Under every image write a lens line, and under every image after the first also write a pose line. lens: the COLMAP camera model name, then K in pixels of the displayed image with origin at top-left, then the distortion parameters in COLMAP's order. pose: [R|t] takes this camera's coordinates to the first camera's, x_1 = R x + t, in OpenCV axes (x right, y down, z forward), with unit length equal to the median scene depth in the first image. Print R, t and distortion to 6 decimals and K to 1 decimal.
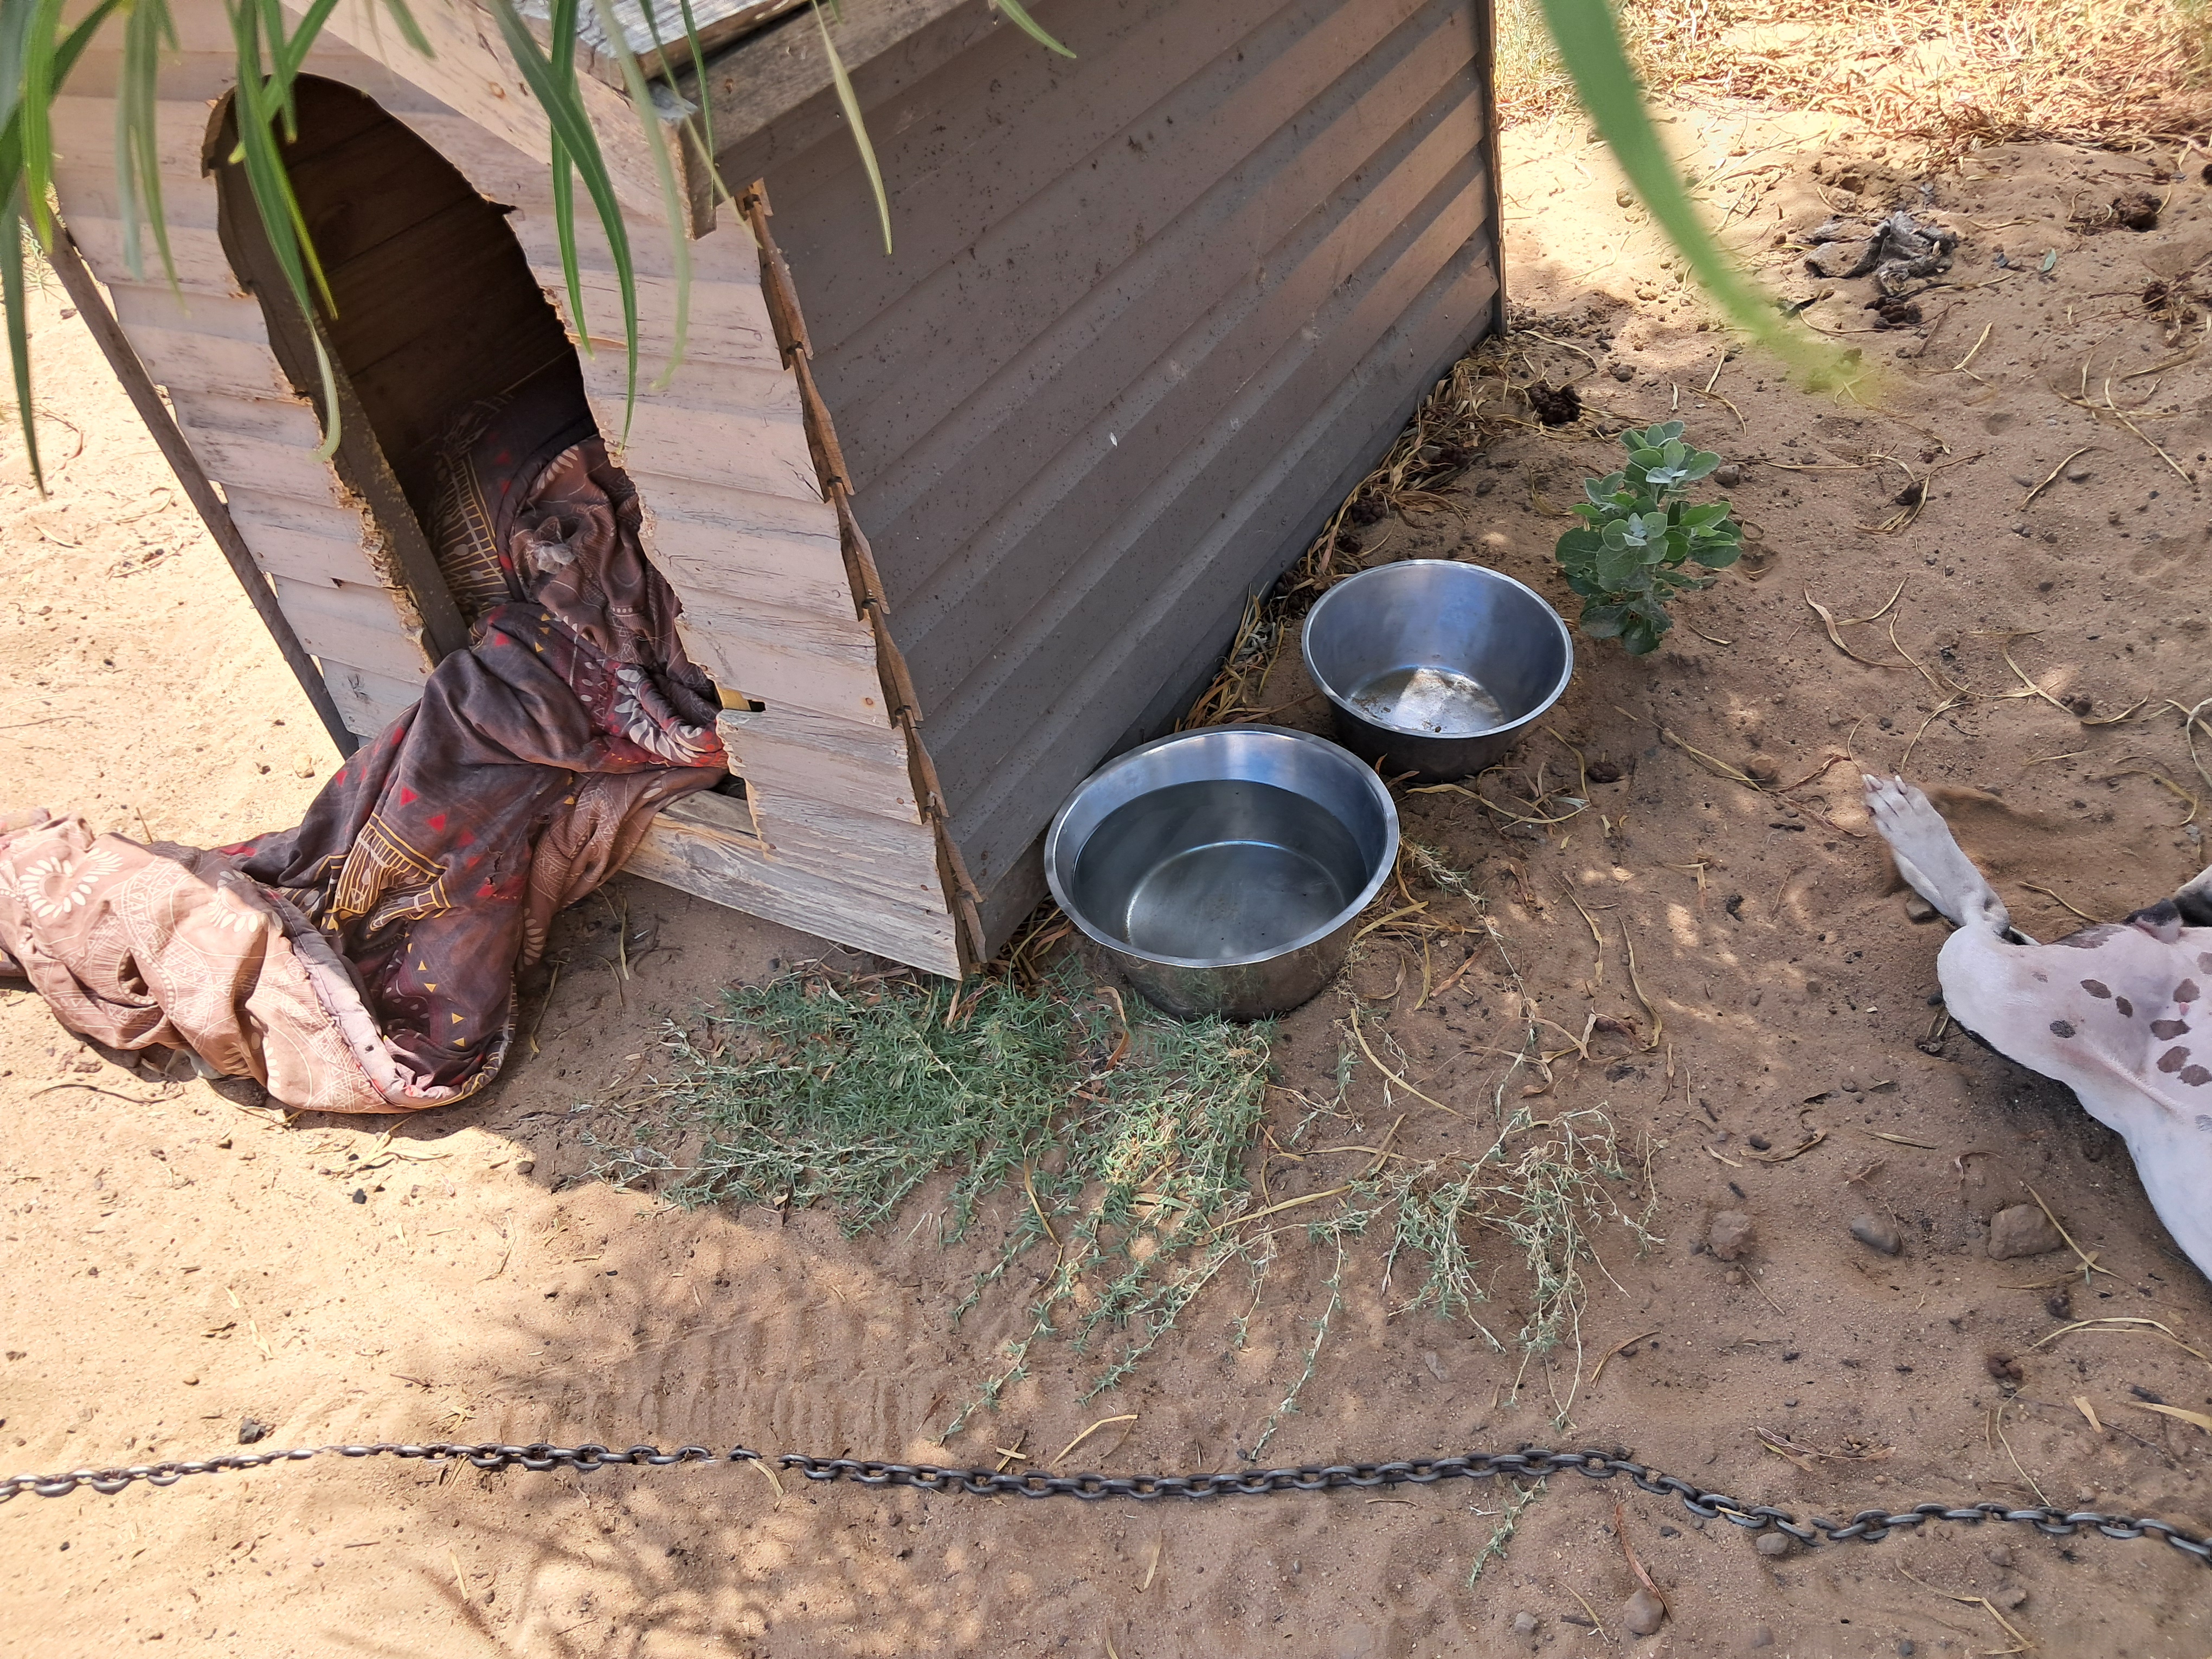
lens RADIAL K [[1727.9, 0, 1147.6], [0, 1727.9, 830.6], [0, 0, 1]] dist [-0.008170, -0.006086]
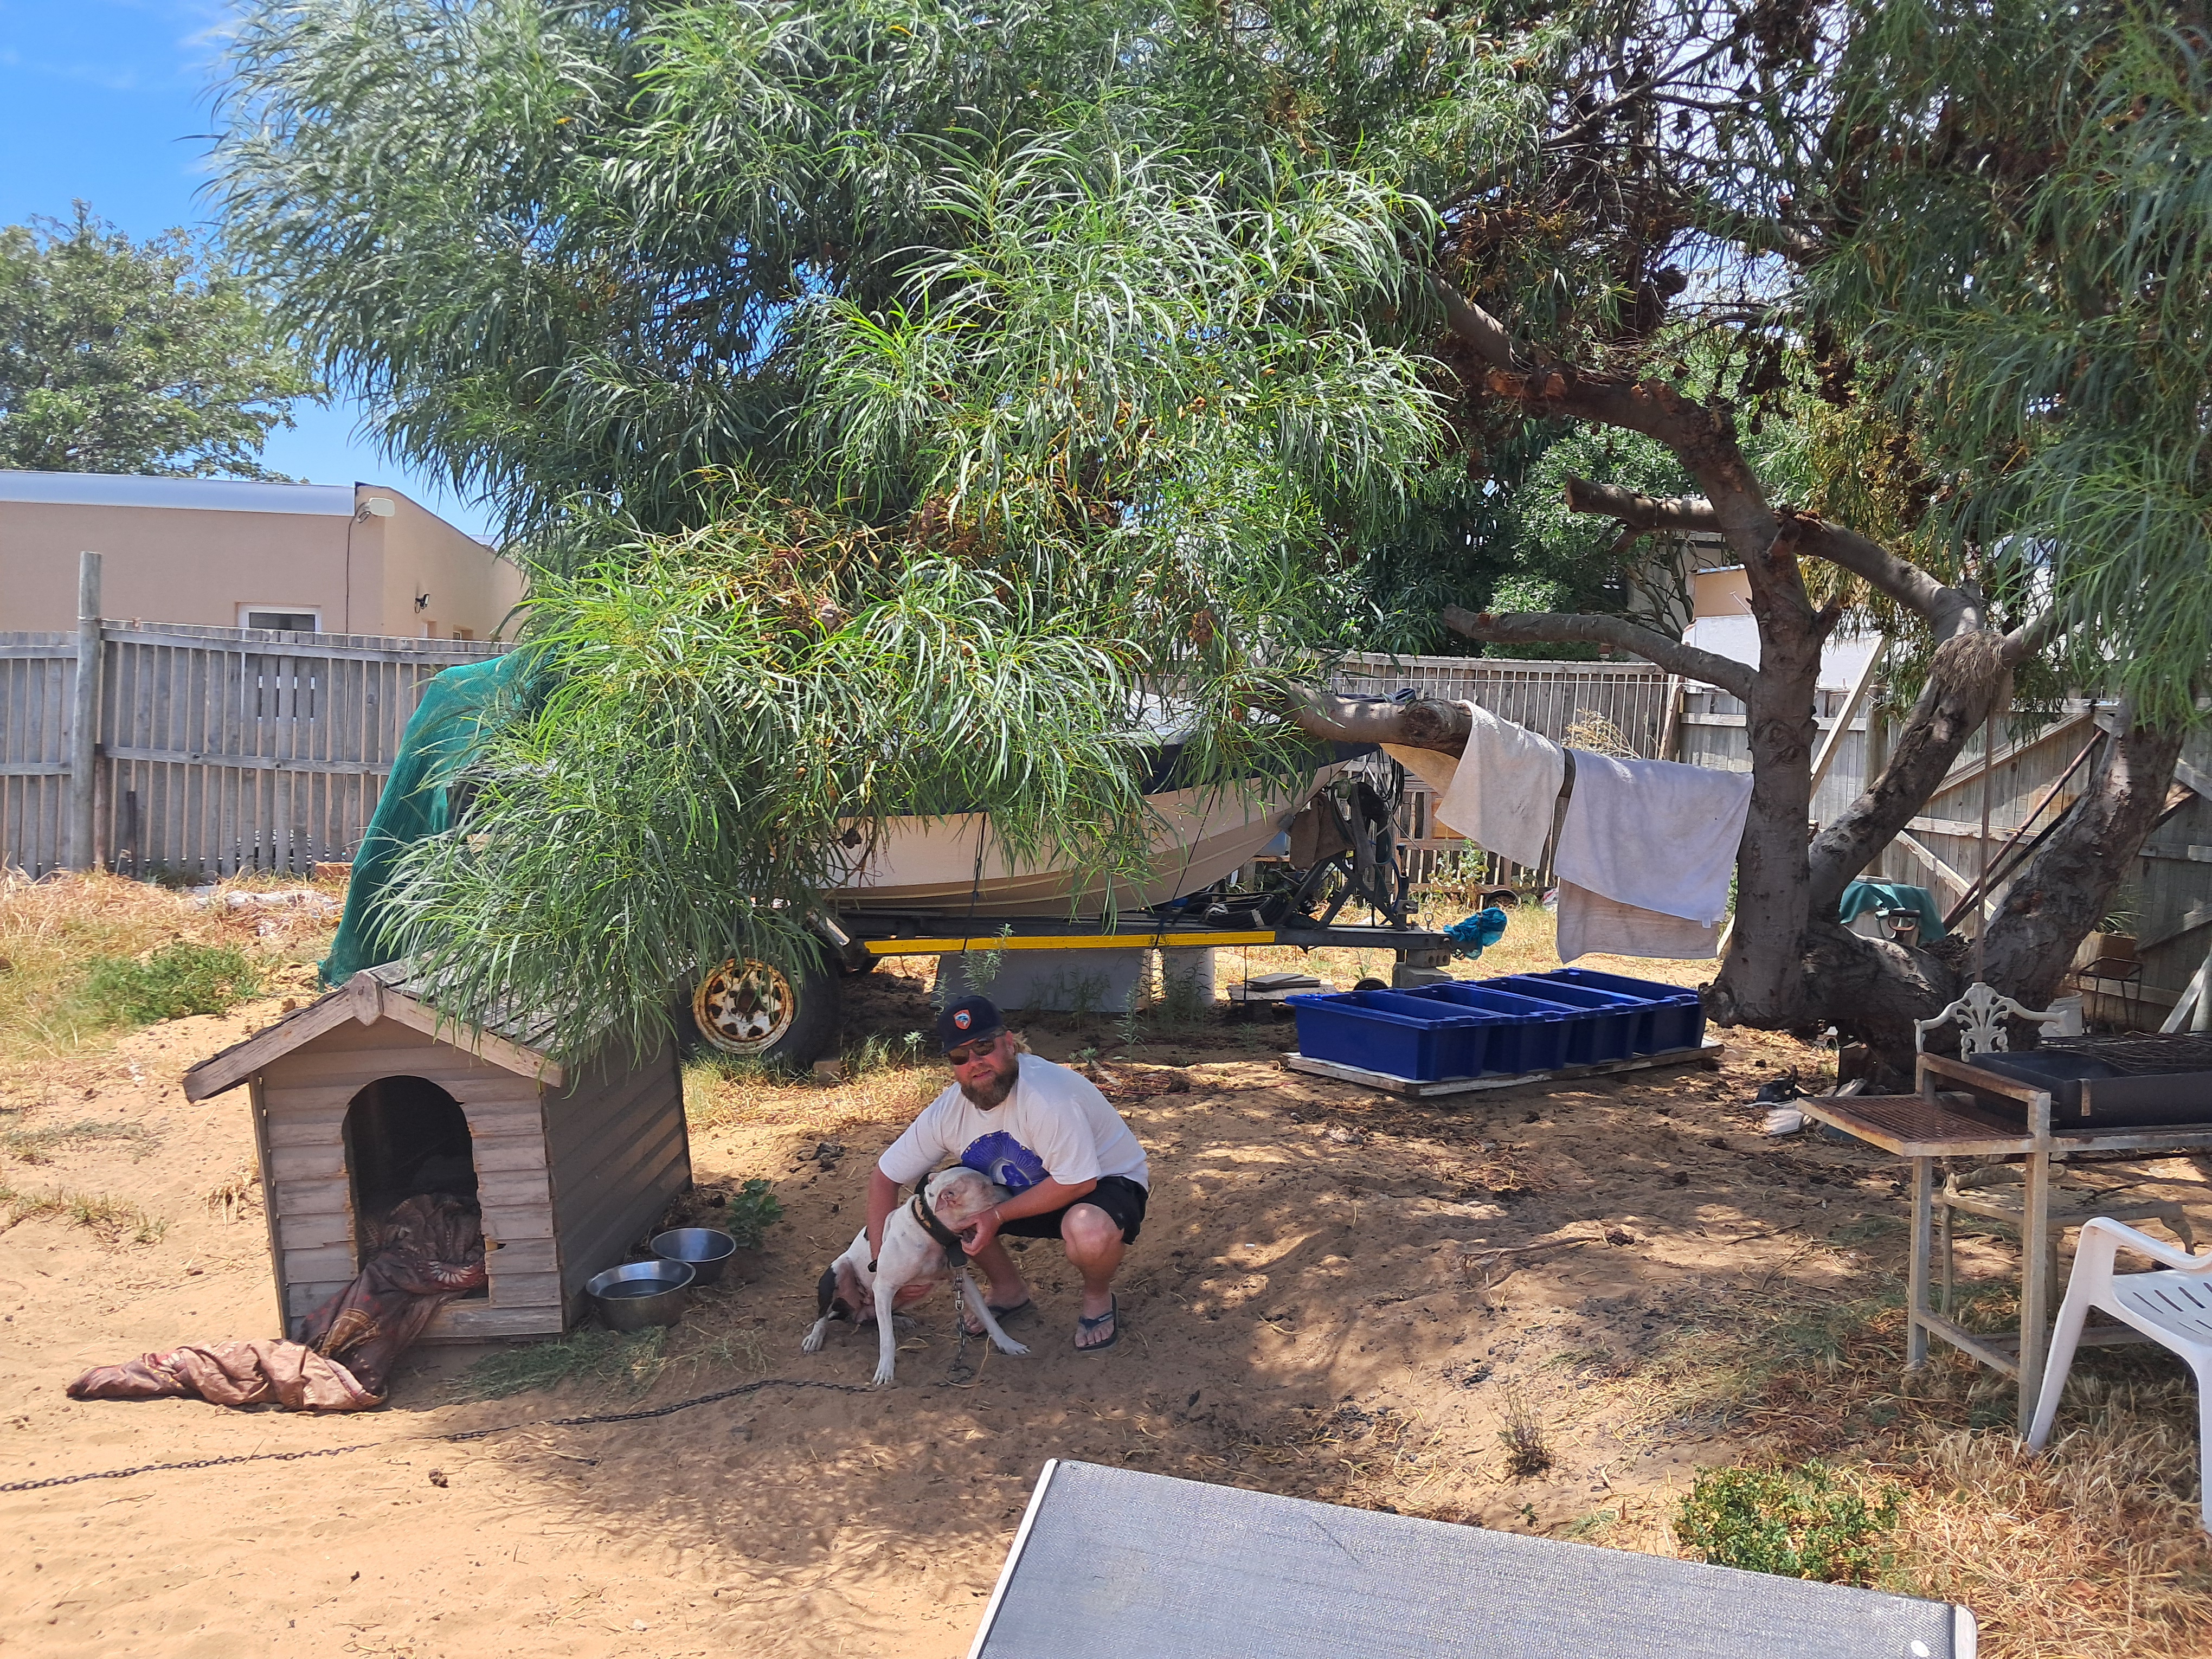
lens RADIAL K [[1671.7, 0, 1127.7], [0, 1671.7, 839.2], [0, 0, 1]] dist [0.009184, -0.008464]
pose [[0.878905, 0.050512, 0.474314, -0.604730], [0.251589, 0.795722, -0.550935, 1.145408], [-0.405251, 0.603552, 0.686656, -1.820047]]
